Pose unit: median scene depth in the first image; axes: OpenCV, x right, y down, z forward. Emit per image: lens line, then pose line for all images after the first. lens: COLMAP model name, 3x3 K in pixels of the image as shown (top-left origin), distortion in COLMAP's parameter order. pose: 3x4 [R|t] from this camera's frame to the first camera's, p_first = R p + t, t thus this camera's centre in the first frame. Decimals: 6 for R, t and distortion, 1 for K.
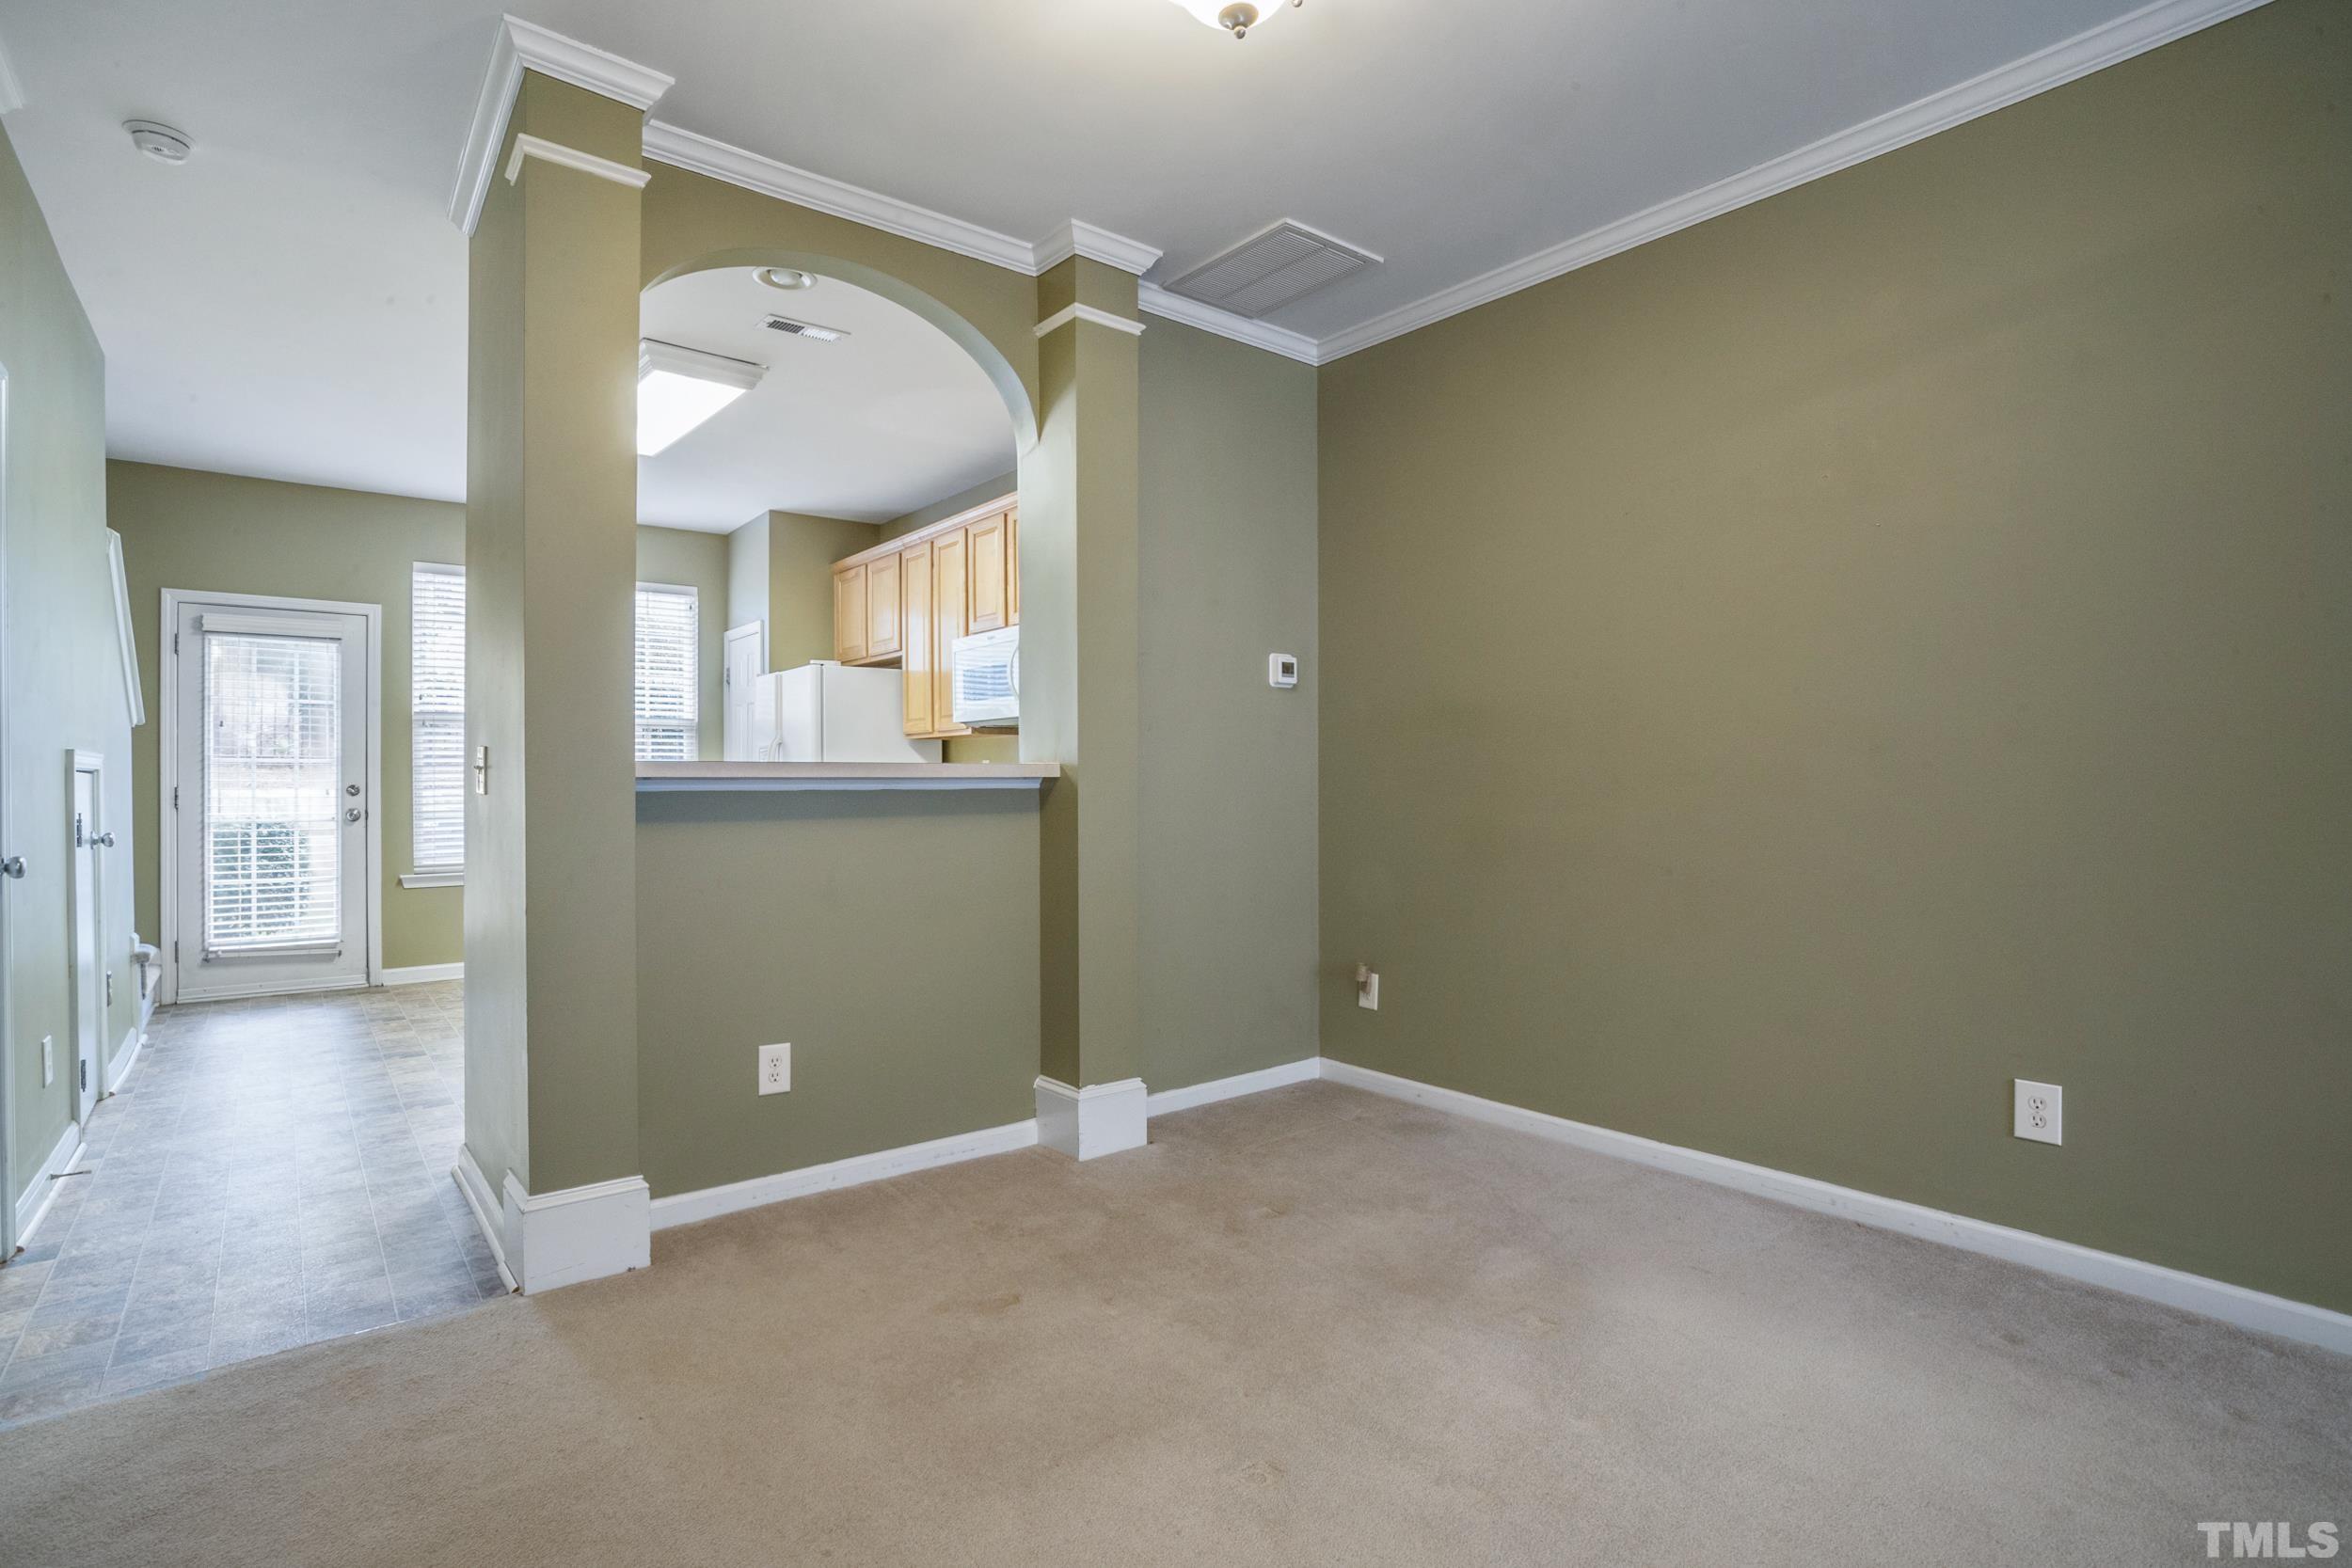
lens RADIAL K [[1139.0, 0, 1183.4], [0, 1139.0, 780.7], [0, 0, 1]] dist [-0.068723, 0.030077]
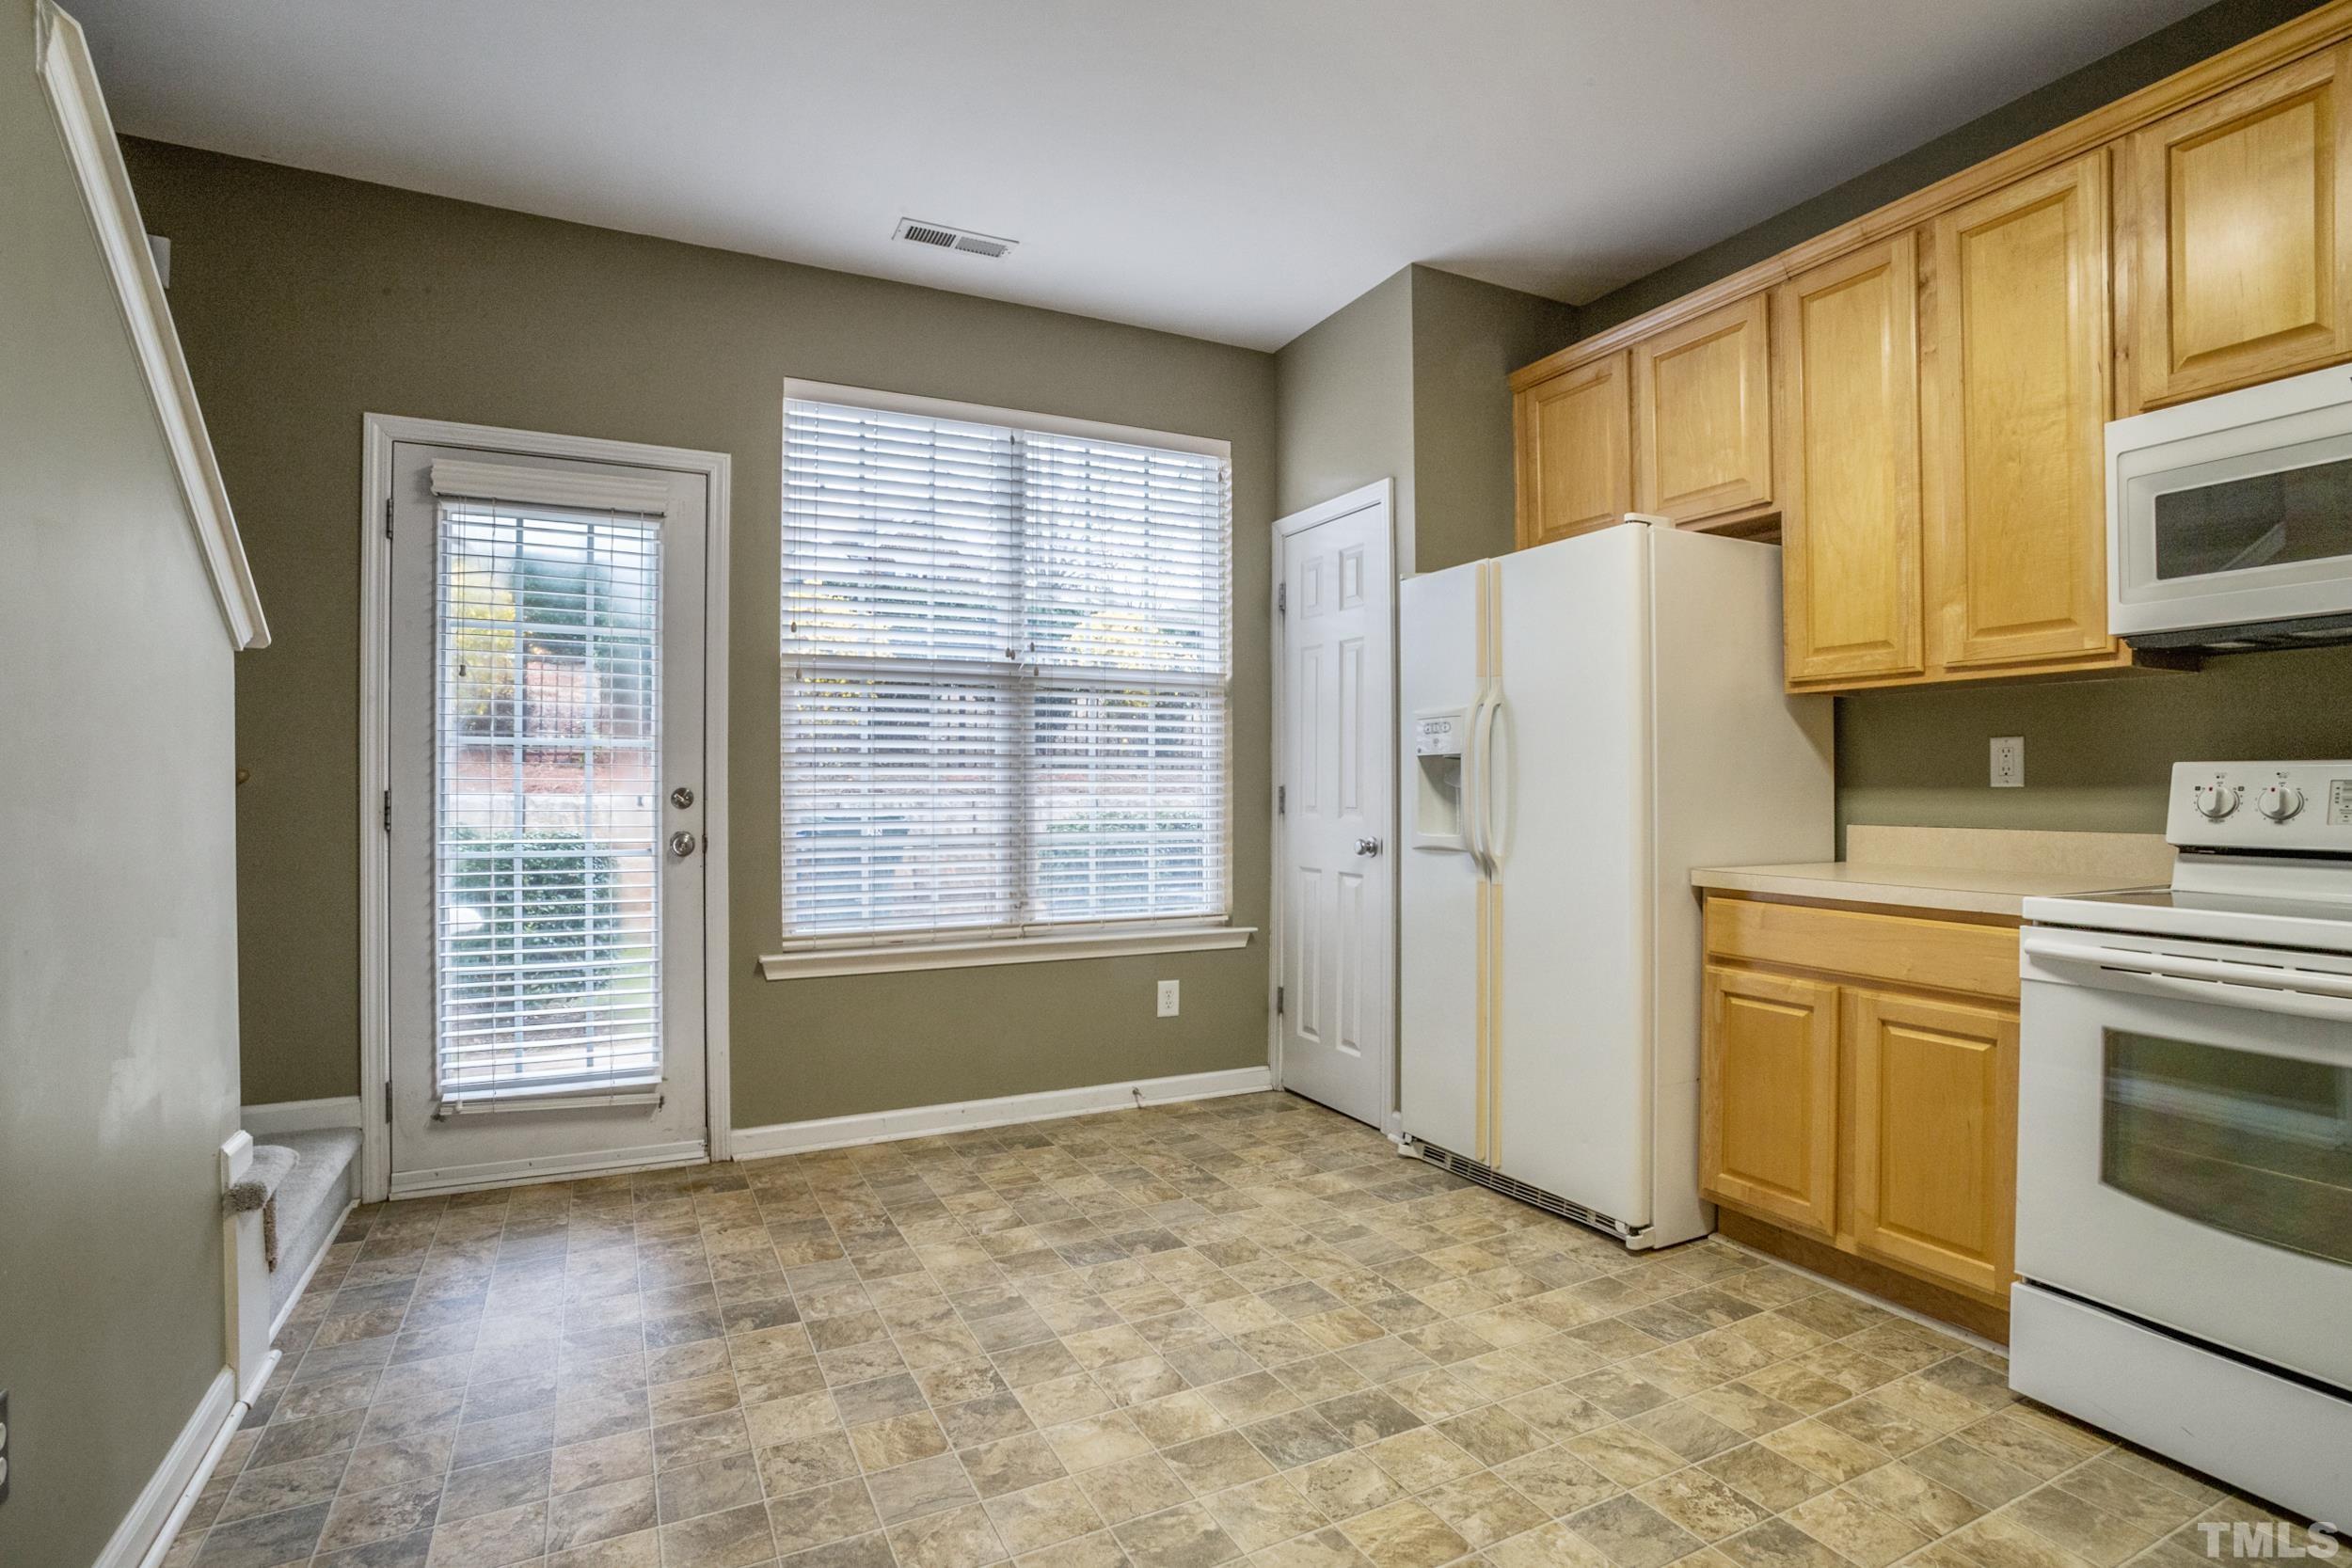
lens RADIAL K [[1151.7, 0, 1181.1], [0, 1151.7, 789.7], [0, 0, 1]] dist [-0.072588, 0.035727]
pose [[0.977234, 0.004889, -0.212109, -0.426717], [-0.004117, 0.999983, 0.004083, 0.001394], [0.212126, -0.003117, 0.977237, 0.549928]]
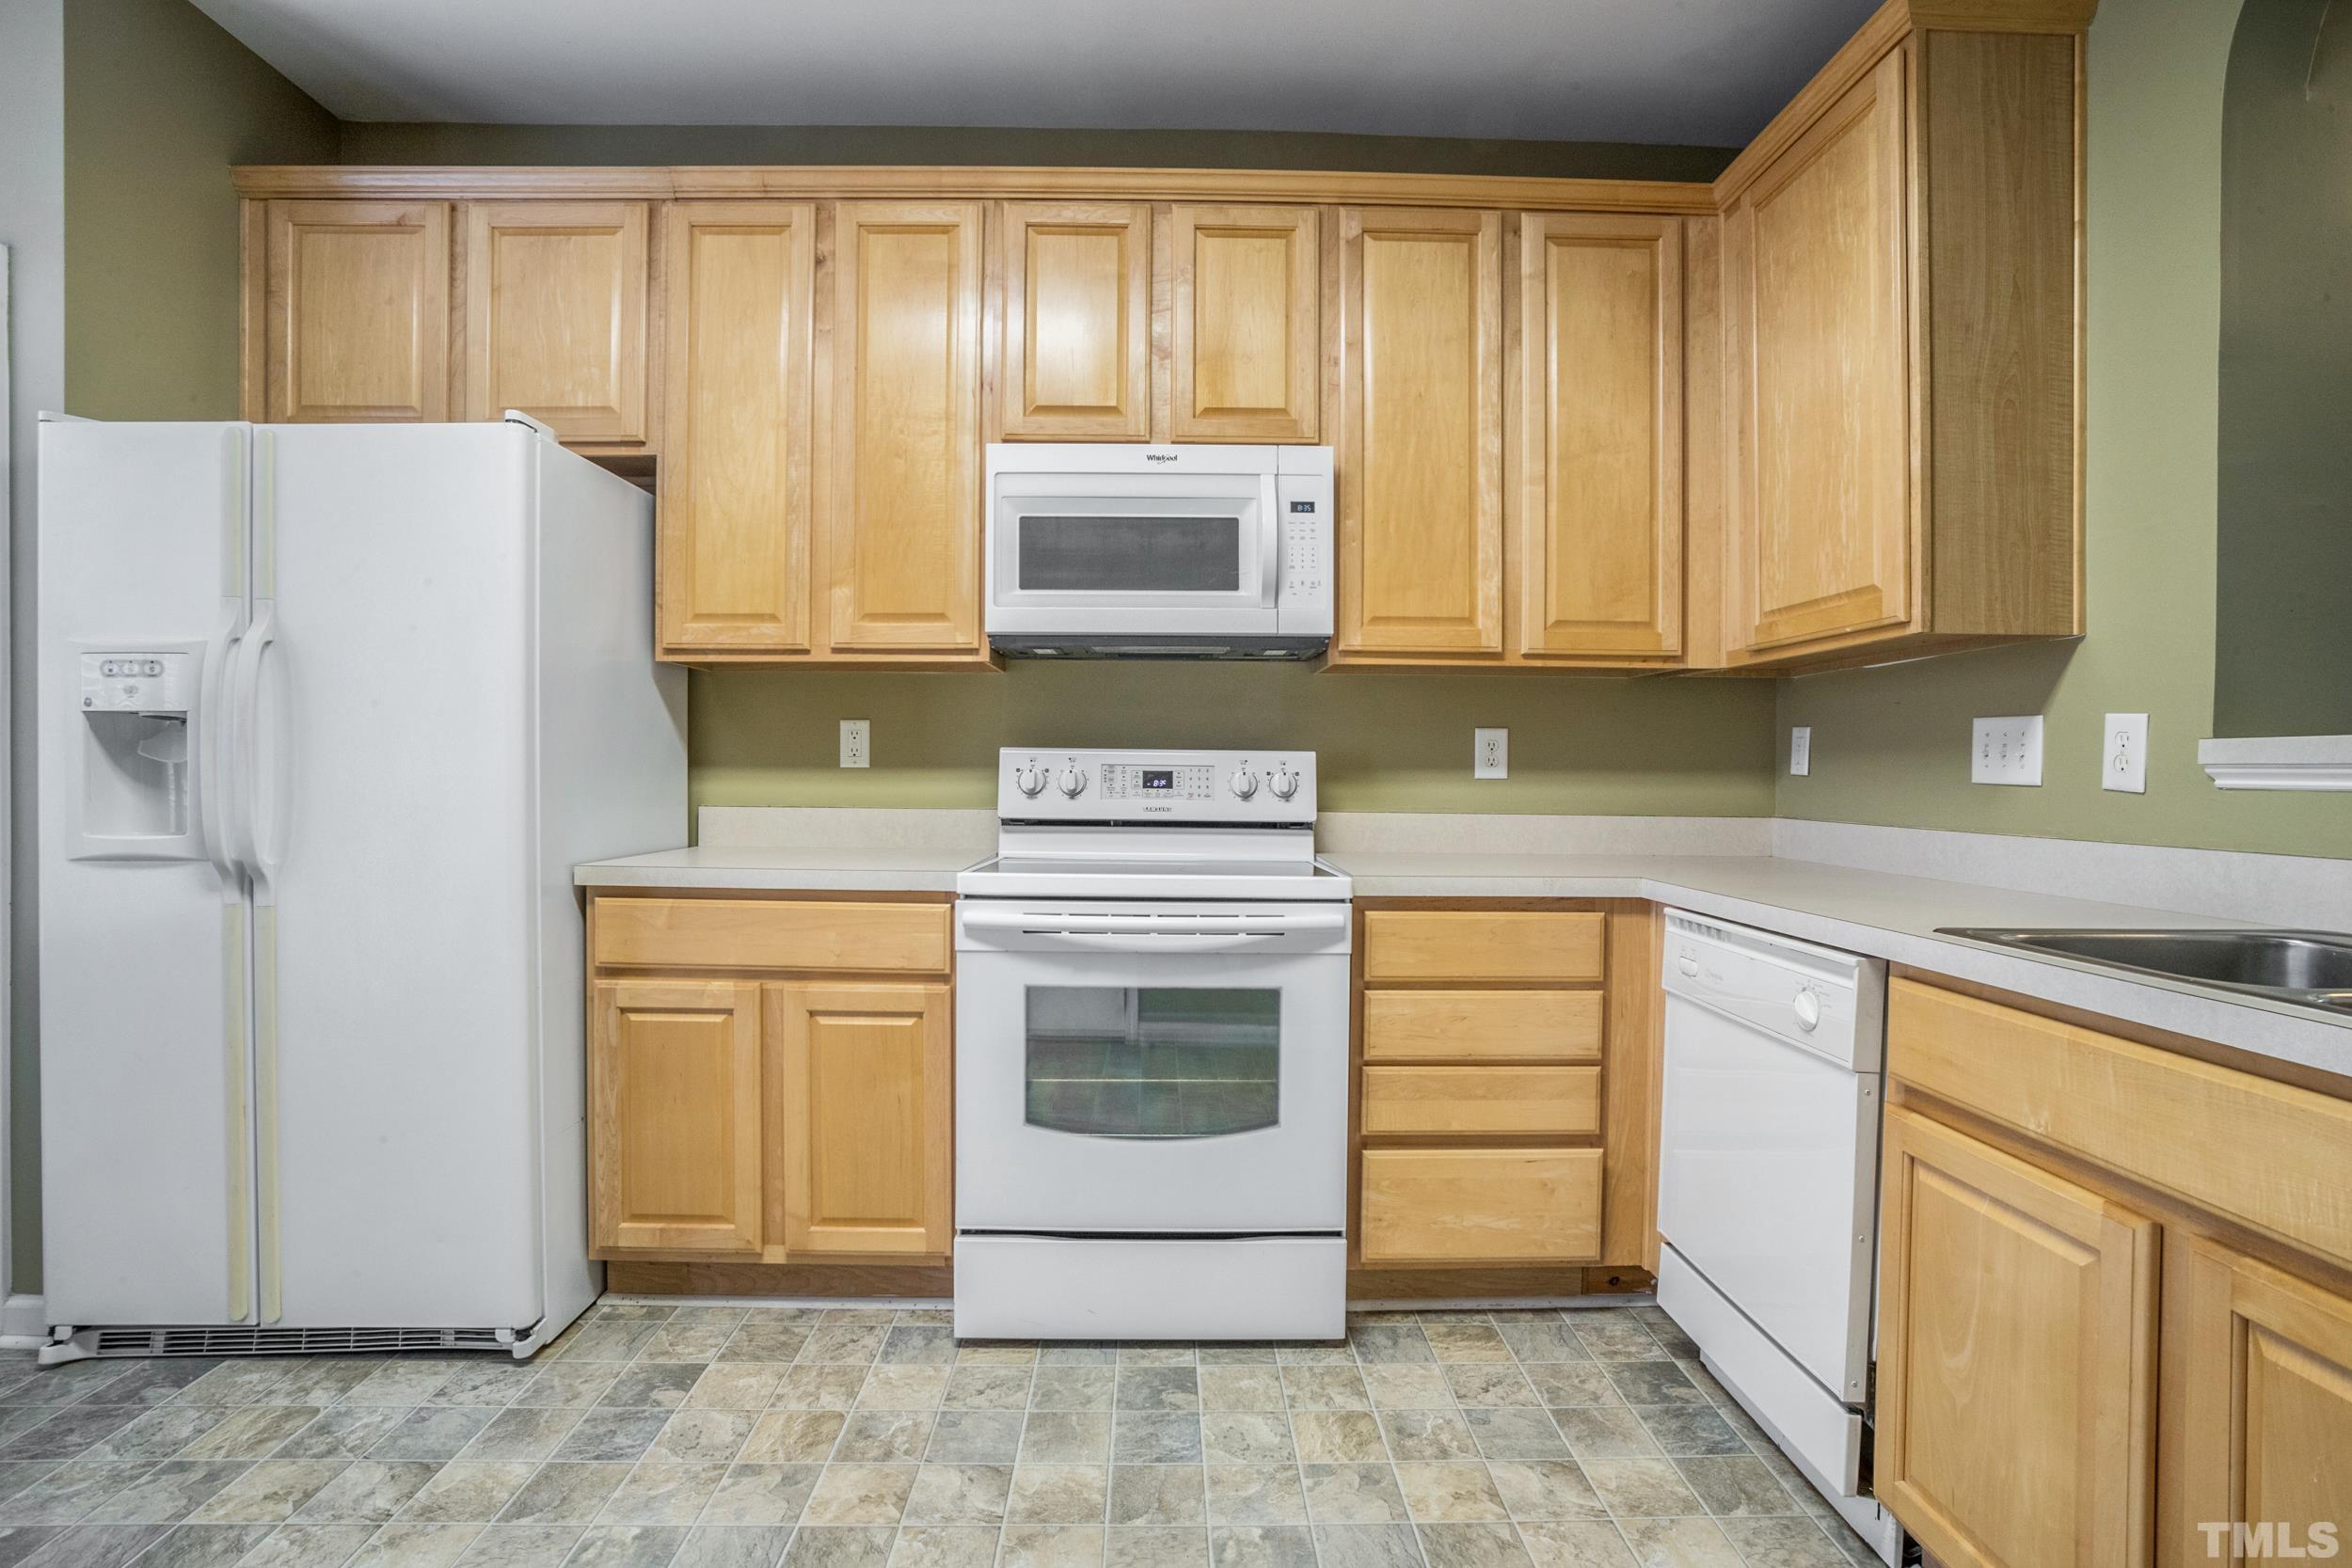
lens RADIAL K [[1139.0, 0, 1183.4], [0, 1139.0, 780.7], [0, 0, 1]] dist [-0.068723, 0.030077]
pose [[0.613934, 0.002354, 0.789354, -0.493246], [-0.011728, 0.999912, 0.006140, 0.001813], [-0.789270, -0.013027, 0.613908, 0.660866]]
